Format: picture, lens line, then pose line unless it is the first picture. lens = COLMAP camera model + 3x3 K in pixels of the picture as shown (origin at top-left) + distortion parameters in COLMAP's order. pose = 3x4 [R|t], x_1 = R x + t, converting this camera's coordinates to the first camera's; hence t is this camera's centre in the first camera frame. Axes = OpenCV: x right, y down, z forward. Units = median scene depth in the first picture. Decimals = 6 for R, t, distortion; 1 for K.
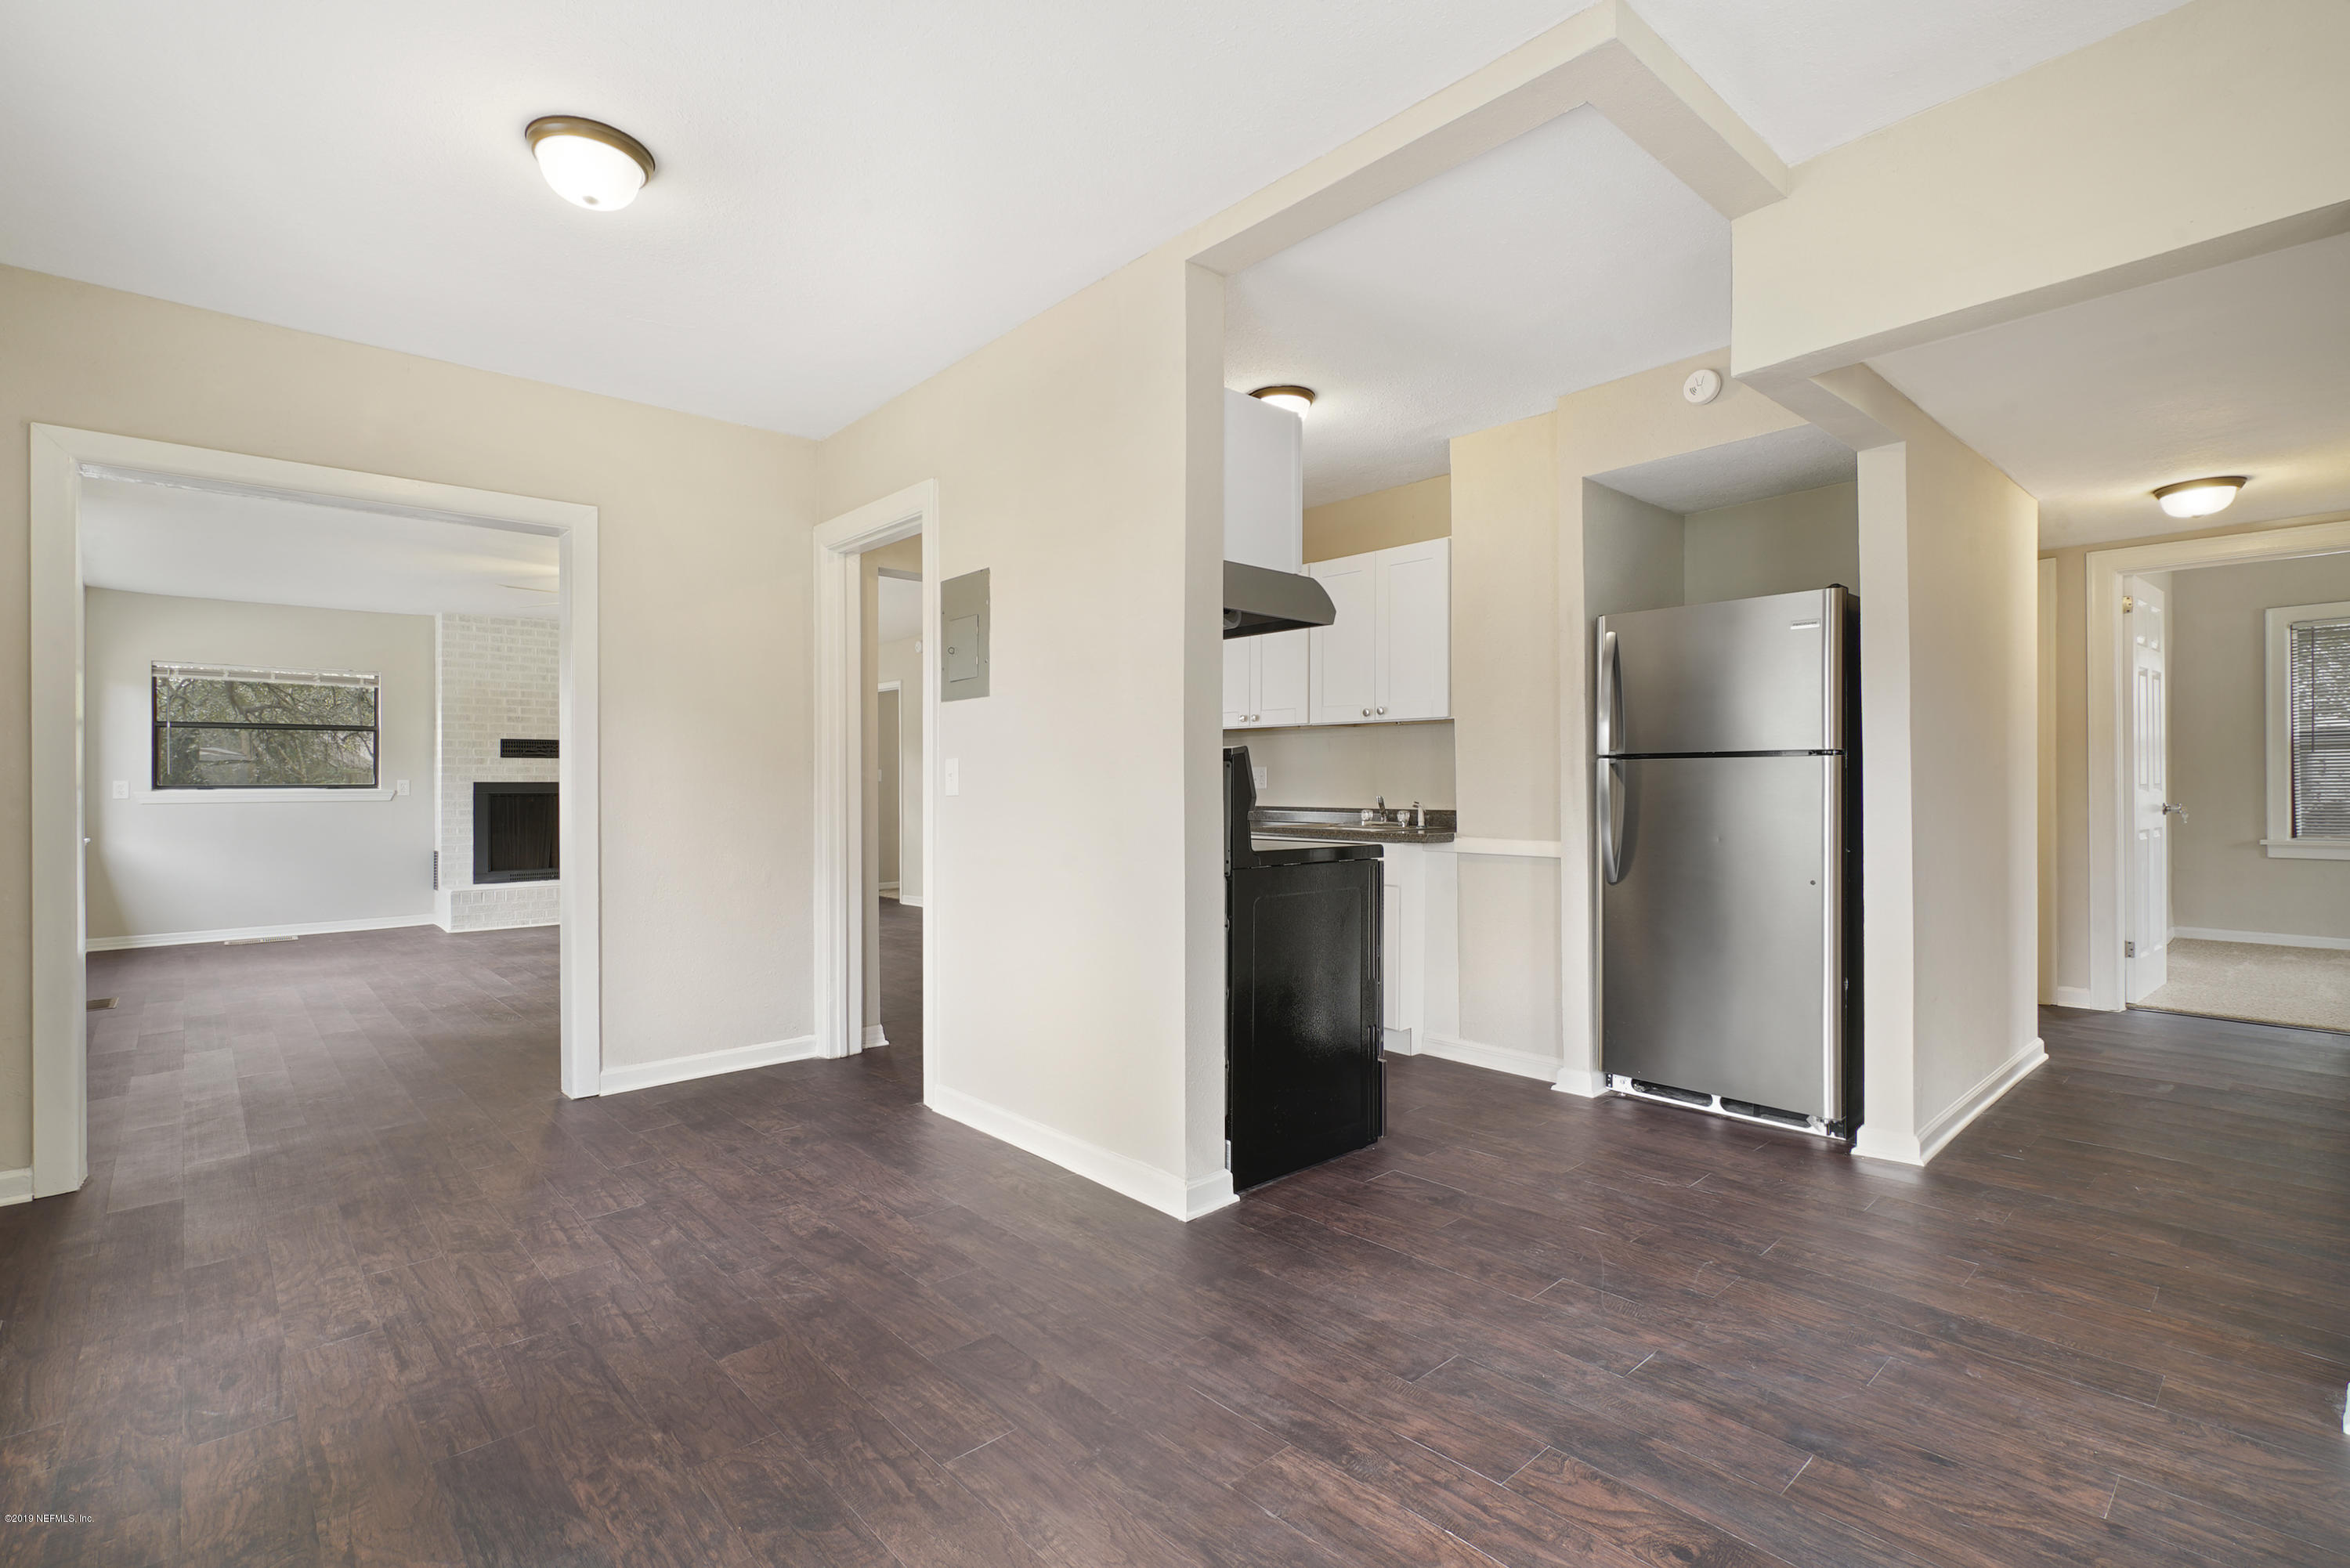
lens RADIAL K [[1062.2, 0, 1145.2], [0, 1062.2, 784.6], [0, 0, 1]] dist [0.001831, -0.000245]
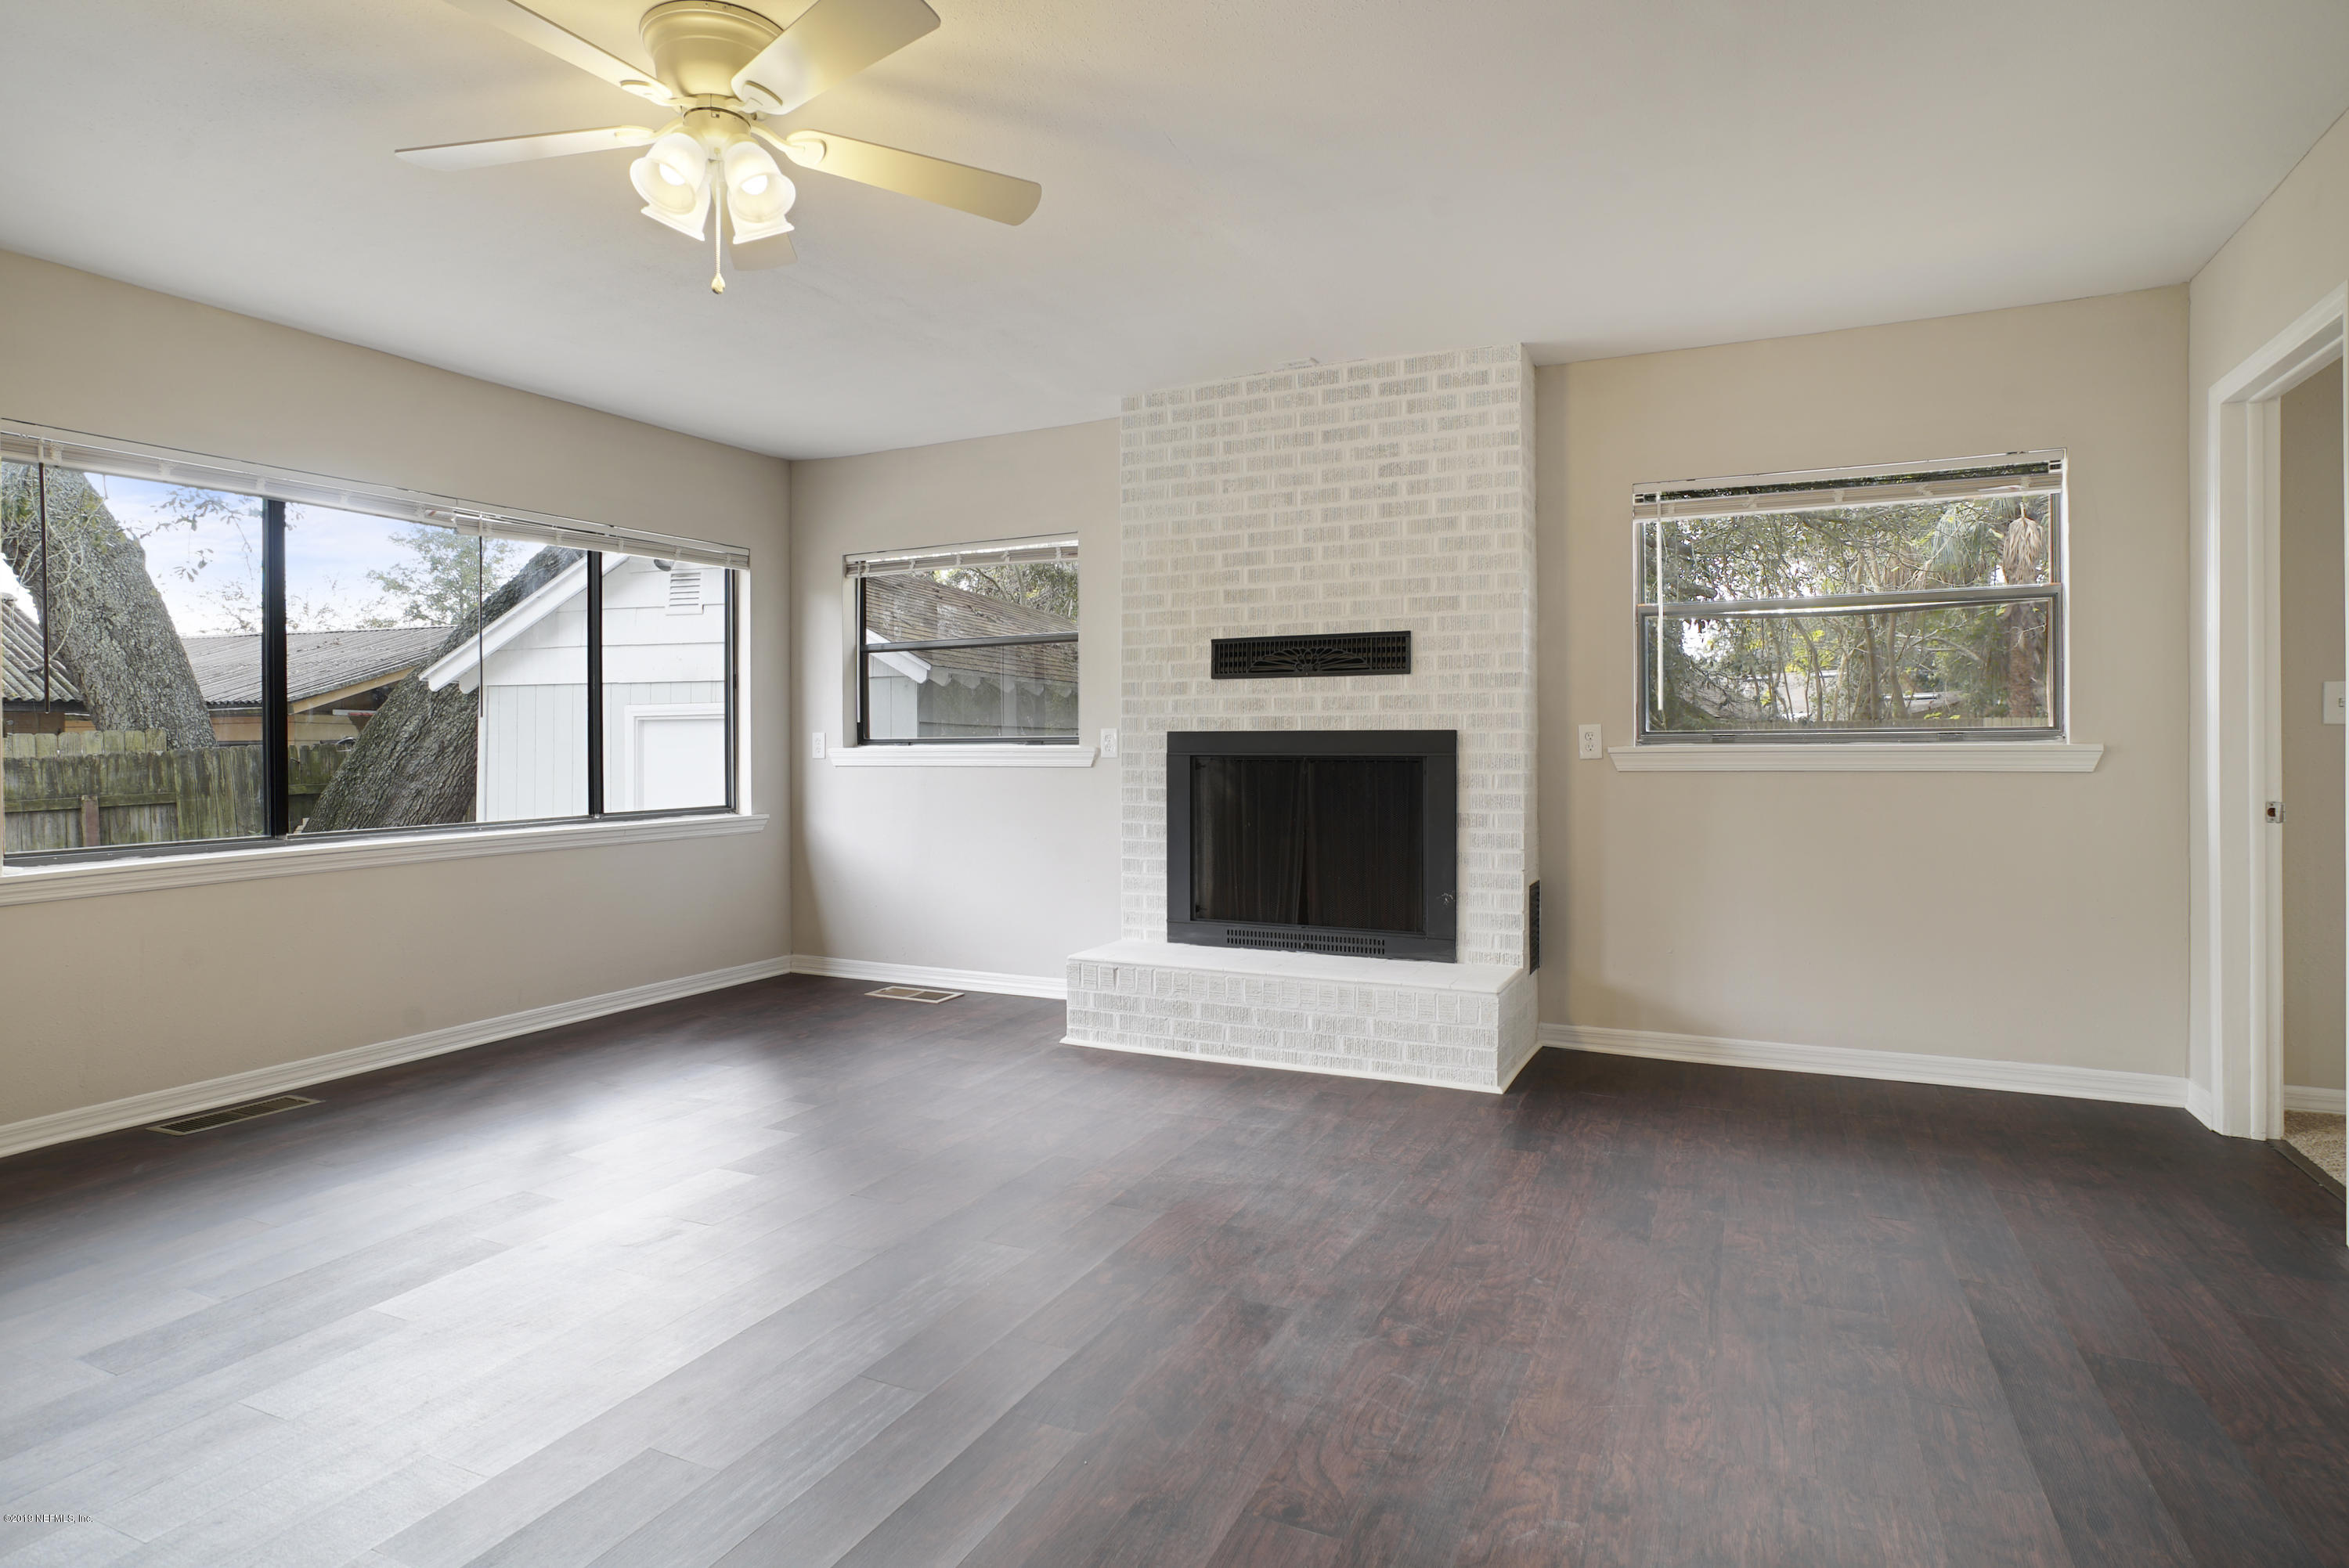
lens RADIAL K [[1289.2, 0, 1138.6], [0, 1289.2, 731.2], [0, 0, 1]] dist [-0.000064, 0.000126]
pose [[0.385336, -0.004190, -0.922767, -0.201562], [0.007960, 0.999968, -0.001217, -0.004189], [0.922742, -0.006877, 0.385357, 1.682684]]
